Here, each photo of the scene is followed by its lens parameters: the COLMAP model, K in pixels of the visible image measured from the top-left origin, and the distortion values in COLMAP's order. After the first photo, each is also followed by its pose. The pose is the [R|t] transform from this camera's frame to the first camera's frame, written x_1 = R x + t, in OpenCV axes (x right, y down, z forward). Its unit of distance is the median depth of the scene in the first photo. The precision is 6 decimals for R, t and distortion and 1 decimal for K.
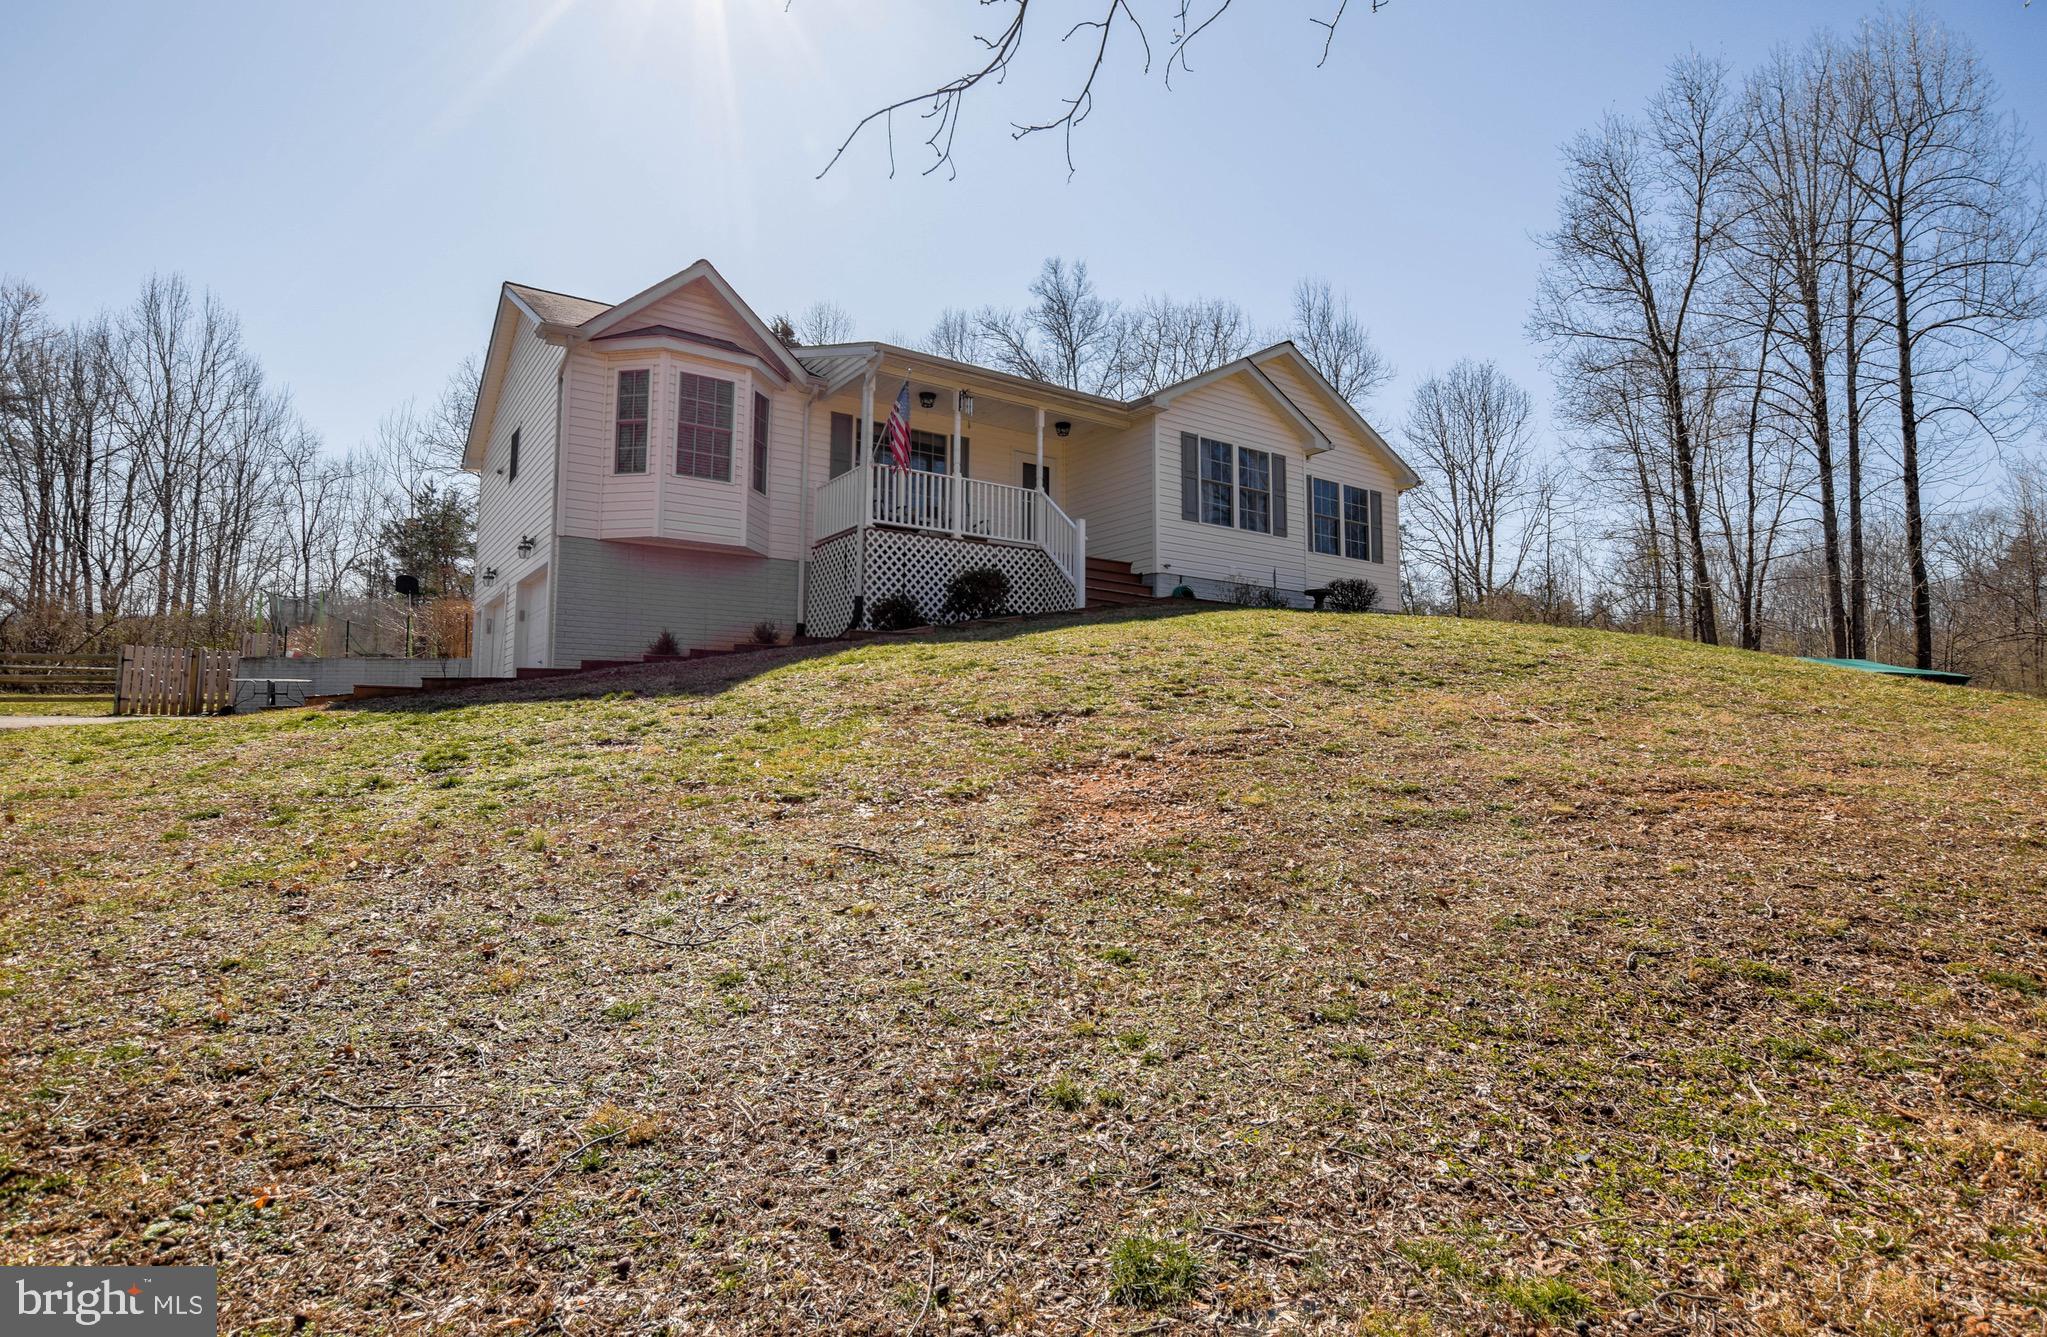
lens RADIAL K [[1050.4, 0, 1023.5], [0, 1050.4, 668.5], [0, 0, 1]] dist [-0.019156, 0.000126]
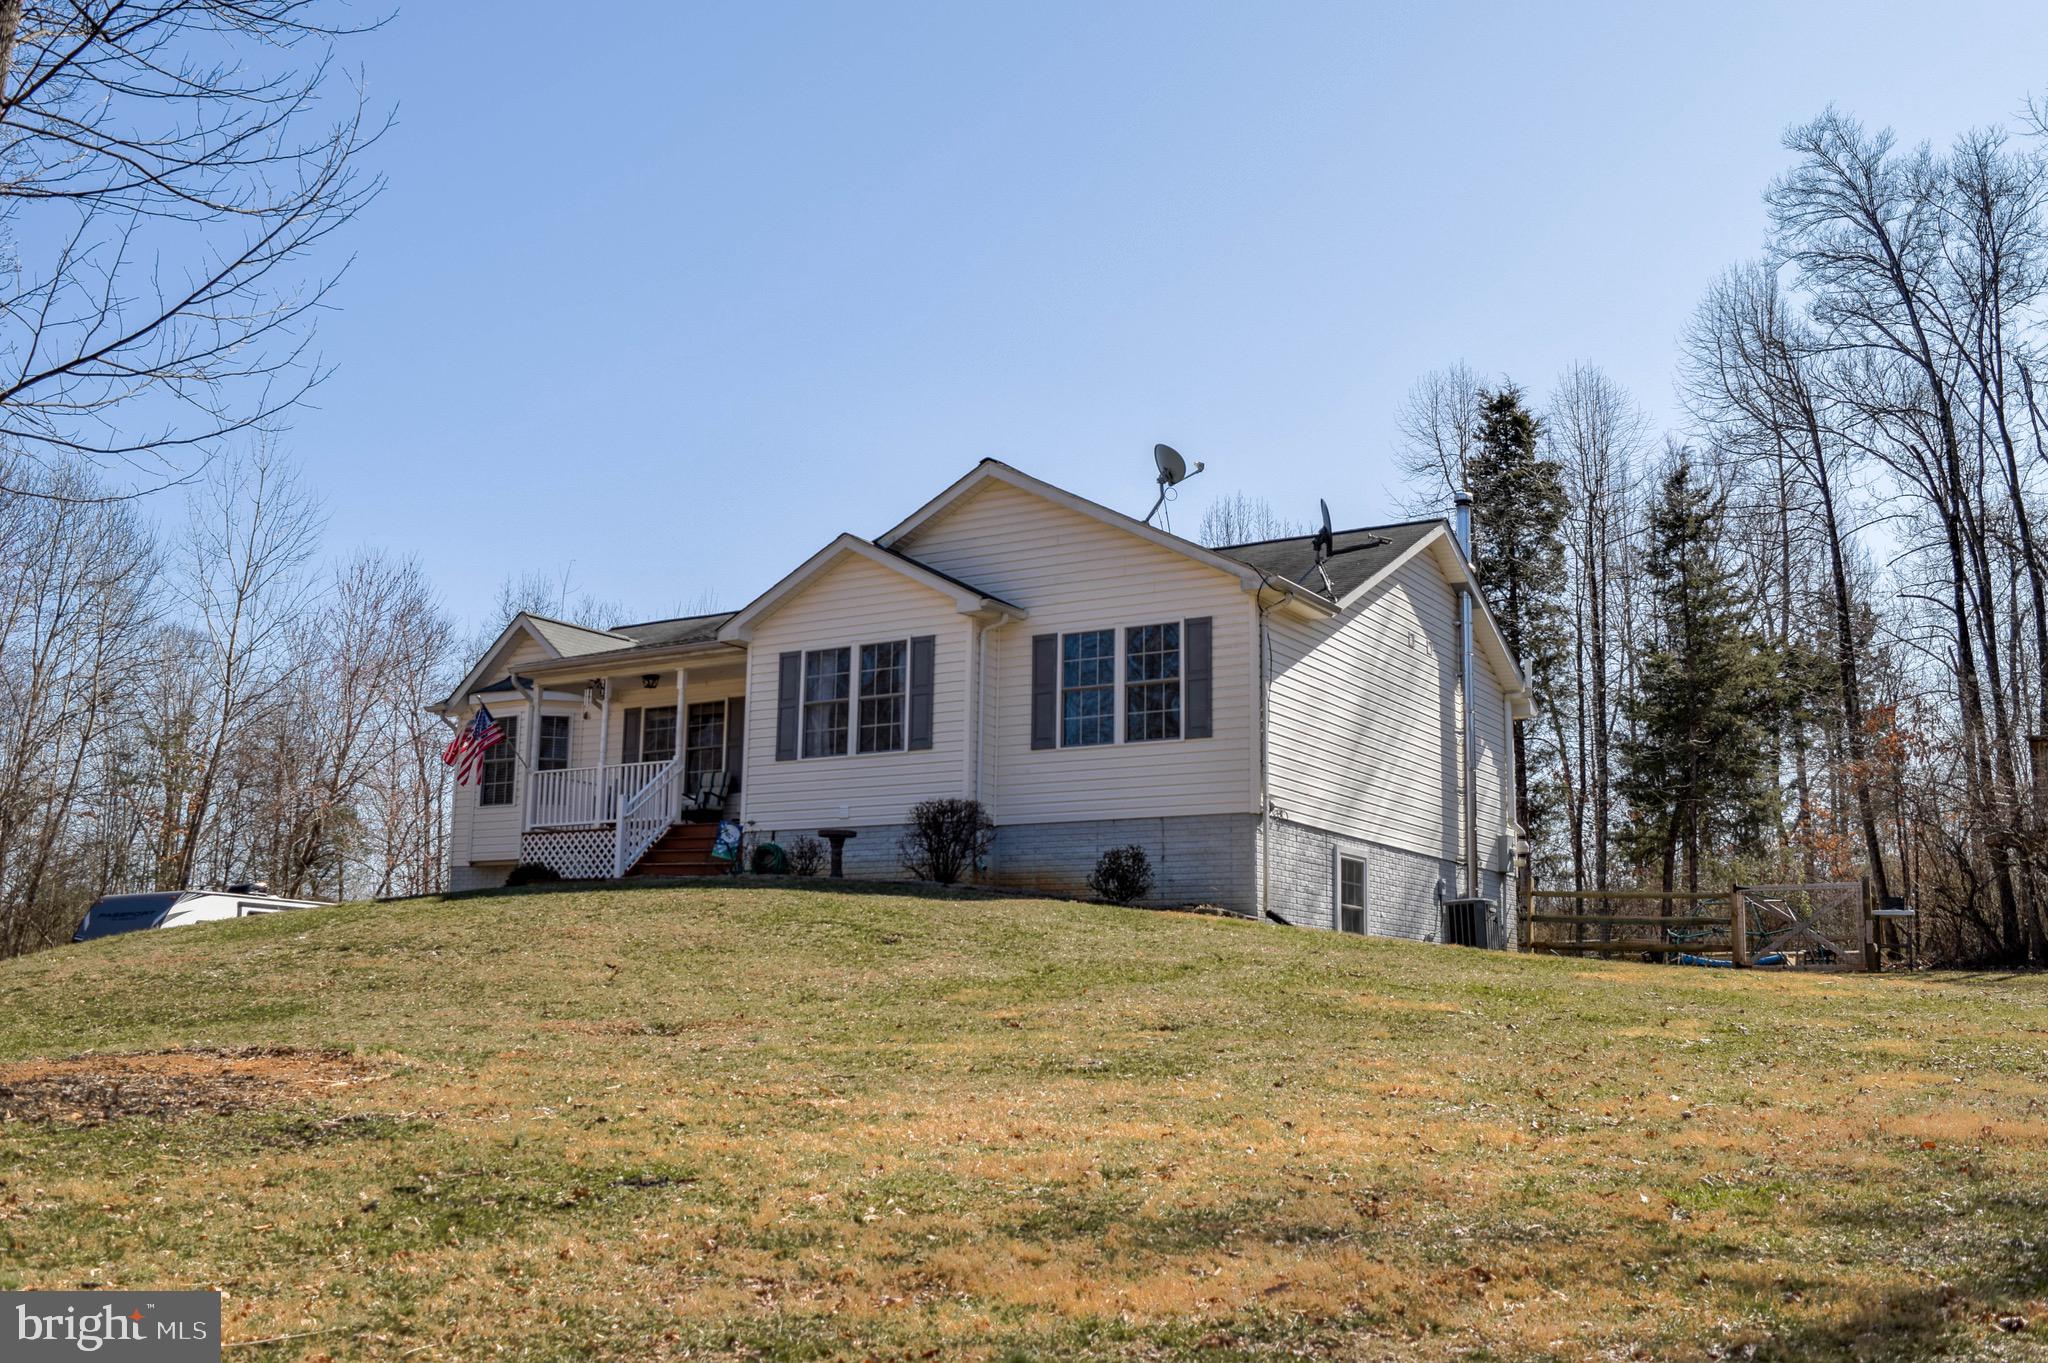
lens RADIAL K [[1924.6, 0, 1024.0], [0, 1924.6, 681.5], [0, 0, 1]] dist [-0.050887, -0.001208]
pose [[0.397950, -0.165245, -0.902402, 1.595891], [0.054291, 0.986162, -0.156641, 0.041542], [0.915799, 0.013343, 0.401415, 0.578797]]
